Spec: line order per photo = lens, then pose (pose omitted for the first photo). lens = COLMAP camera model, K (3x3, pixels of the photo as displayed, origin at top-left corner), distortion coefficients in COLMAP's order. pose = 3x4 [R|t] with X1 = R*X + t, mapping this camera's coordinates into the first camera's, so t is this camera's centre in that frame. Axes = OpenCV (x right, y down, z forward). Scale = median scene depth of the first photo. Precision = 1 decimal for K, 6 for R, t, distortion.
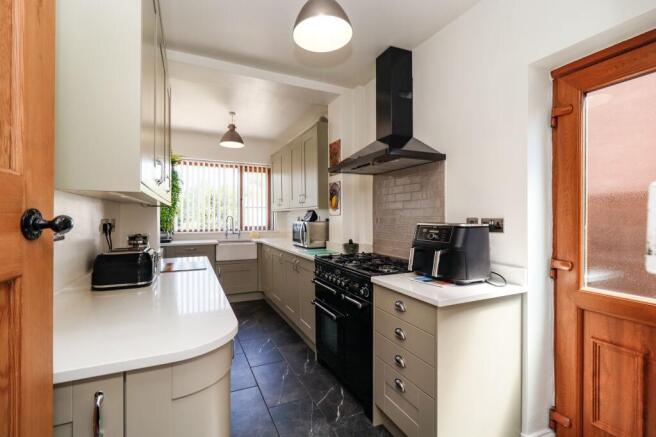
lens RADIAL K [[315.5, 0, 328.0], [0, 315.5, 218.5], [0, 0, 1]] dist [-0.000269, 0.000023]
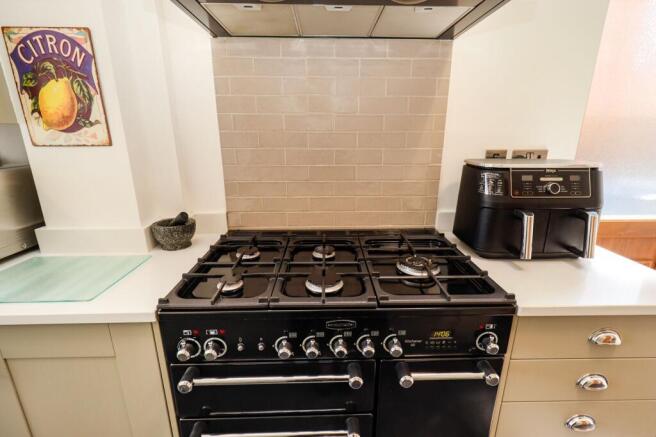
lens RADIAL K [[293.4, 0, 328.0], [0, 293.4, 218.5], [0, 0, 1]] dist [0.000099, -0.000005]
pose [[0.384082, -0.239691, 0.891644, -0.149762], [0.003732, 0.966111, 0.258101, -0.013718], [-0.923291, -0.095804, 0.371960, 0.599267]]
